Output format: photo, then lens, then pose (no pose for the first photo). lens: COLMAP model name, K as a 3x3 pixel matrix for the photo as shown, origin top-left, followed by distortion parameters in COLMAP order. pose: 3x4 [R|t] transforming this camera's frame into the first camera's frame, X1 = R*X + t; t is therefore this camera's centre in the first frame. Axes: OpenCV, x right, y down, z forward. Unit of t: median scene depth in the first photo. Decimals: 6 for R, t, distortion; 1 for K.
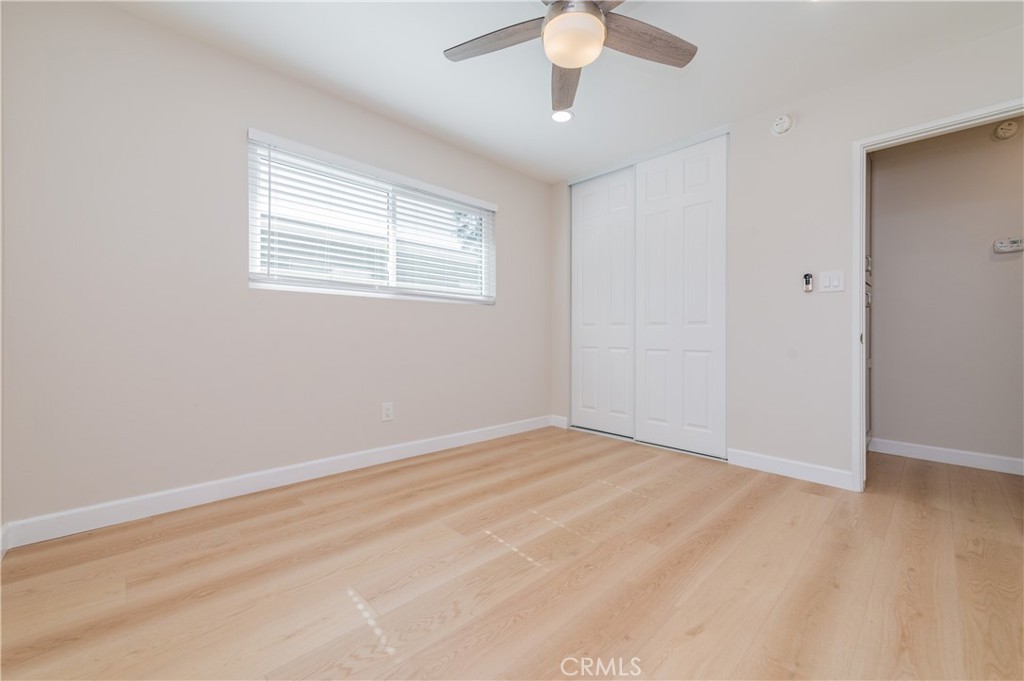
lens RADIAL K [[406.4, 0, 526.3], [0, 406.4, 339.6], [0, 0, 1]] dist [0.018914, -0.008066]
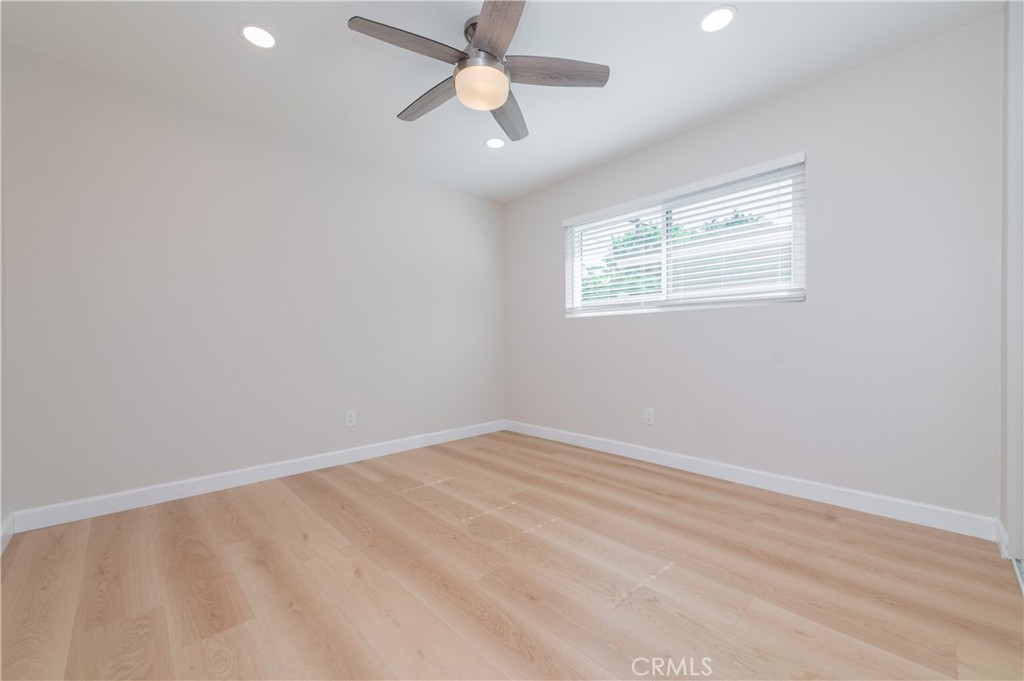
lens RADIAL K [[406.4, 0, 526.3], [0, 406.4, 339.6], [0, 0, 1]] dist [0.018914, -0.008066]
pose [[-0.009096, -0.015848, -0.999833, 0.960168], [-0.003442, 0.999869, -0.015817, -0.012191], [0.999953, 0.003298, -0.009149, 0.857032]]
